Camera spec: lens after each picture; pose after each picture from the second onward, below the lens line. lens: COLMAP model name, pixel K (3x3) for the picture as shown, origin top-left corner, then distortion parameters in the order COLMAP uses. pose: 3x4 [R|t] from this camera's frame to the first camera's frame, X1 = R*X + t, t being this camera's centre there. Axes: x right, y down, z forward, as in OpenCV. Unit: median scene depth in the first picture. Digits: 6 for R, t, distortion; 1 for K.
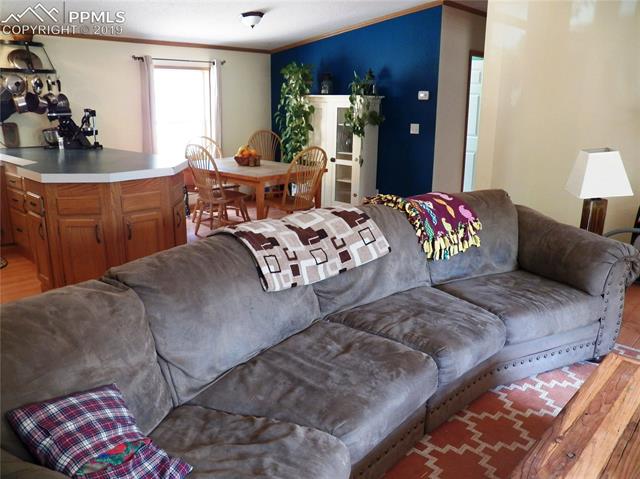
lens RADIAL K [[515.7, 0, 318.1], [0, 515.7, 239.3], [0, 0, 1]] dist [-0.076755, -0.003888]
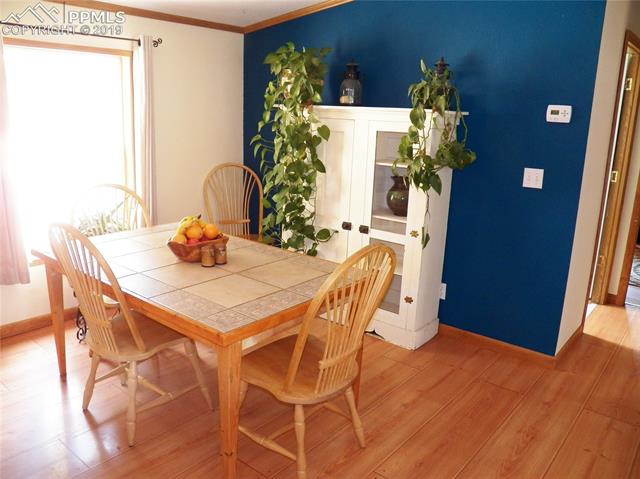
lens RADIAL K [[515.7, 0, 321.9], [0, 515.7, 239.5], [0, 0, 1]] dist [-0.076755, -0.003888]
pose [[0.996457, 0.003227, 0.084038, -0.058650], [-0.001769, 0.999847, -0.017416, -0.133540], [-0.084081, 0.017206, 0.996310, 0.472775]]
